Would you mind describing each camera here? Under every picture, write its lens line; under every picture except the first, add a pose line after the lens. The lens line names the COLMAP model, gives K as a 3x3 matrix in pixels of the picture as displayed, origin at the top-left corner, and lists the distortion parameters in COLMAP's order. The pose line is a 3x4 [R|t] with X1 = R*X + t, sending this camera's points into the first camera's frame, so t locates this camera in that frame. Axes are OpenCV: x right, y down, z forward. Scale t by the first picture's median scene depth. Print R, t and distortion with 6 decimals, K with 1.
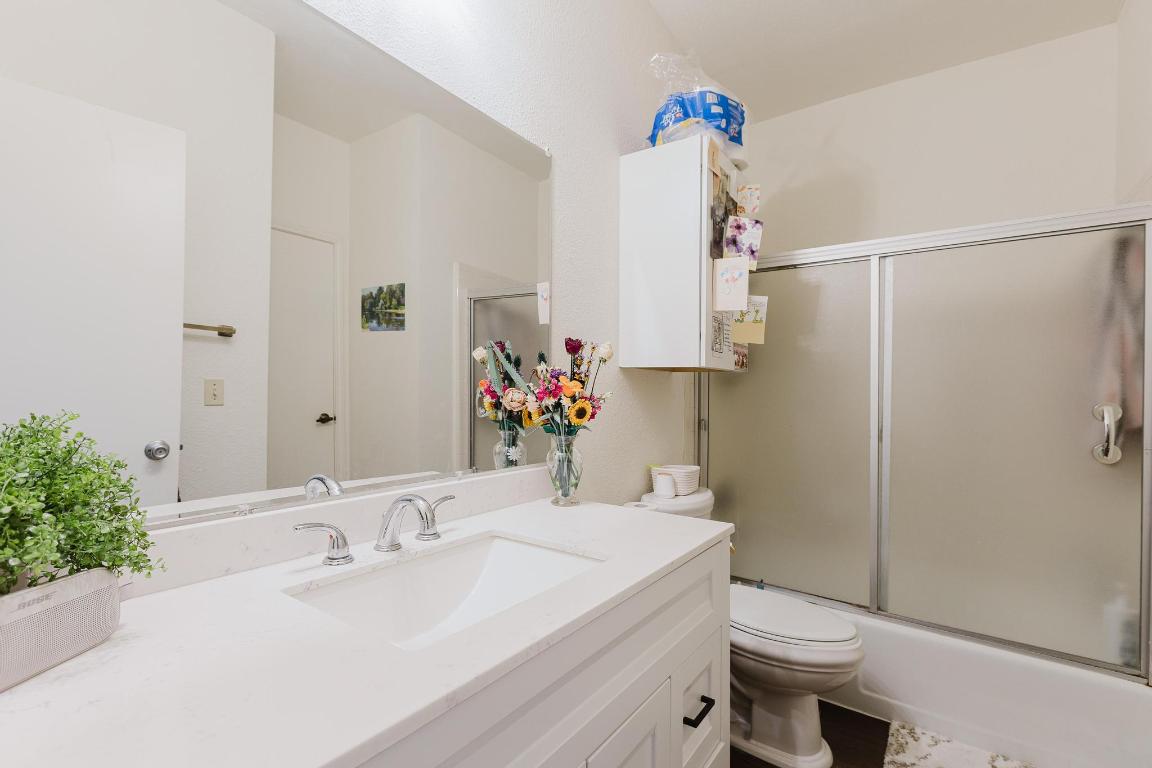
lens RADIAL K [[528.2, 0, 576.0], [0, 528.2, 384.0], [0, 0, 1]] dist [-0.001316, 0.000014]
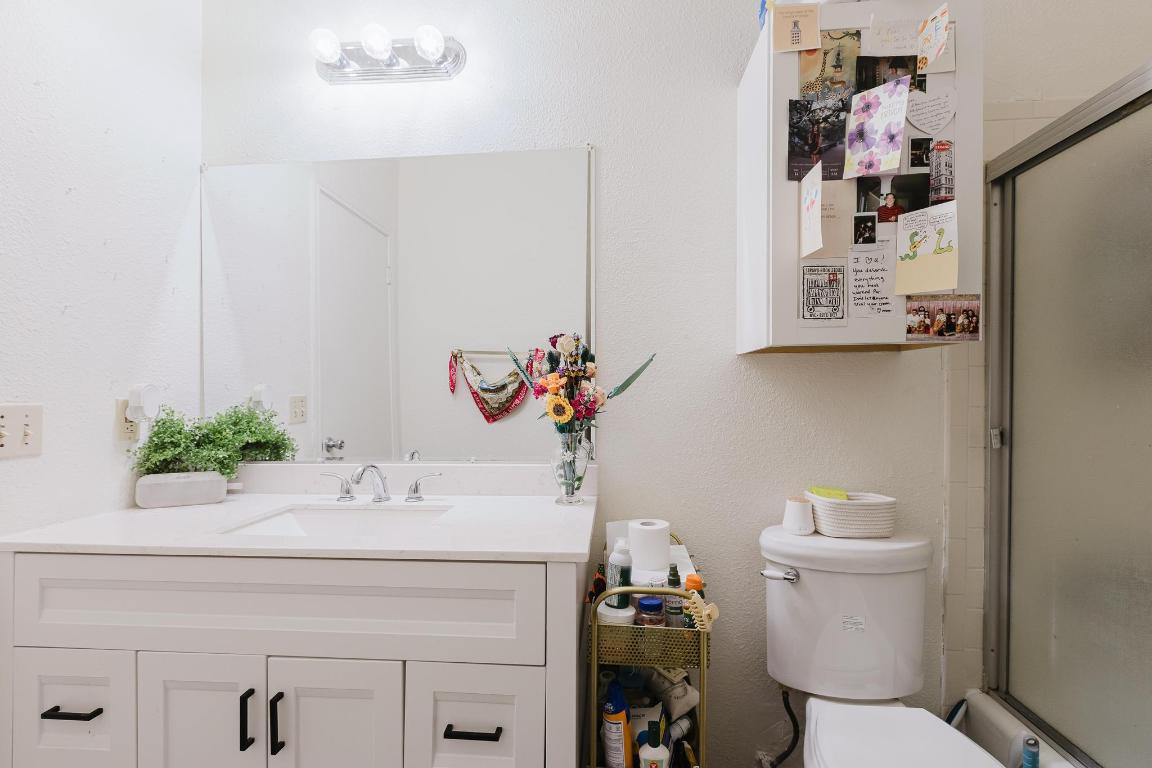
lens RADIAL K [[528.2, 0, 576.0], [0, 528.2, 384.0], [0, 0, 1]] dist [-0.001316, 0.000014]
pose [[0.510825, -0.035079, -0.858969, 0.647522], [0.034987, 0.999188, -0.019998, 0.021653], [0.858973, -0.019837, 0.511637, 0.395461]]
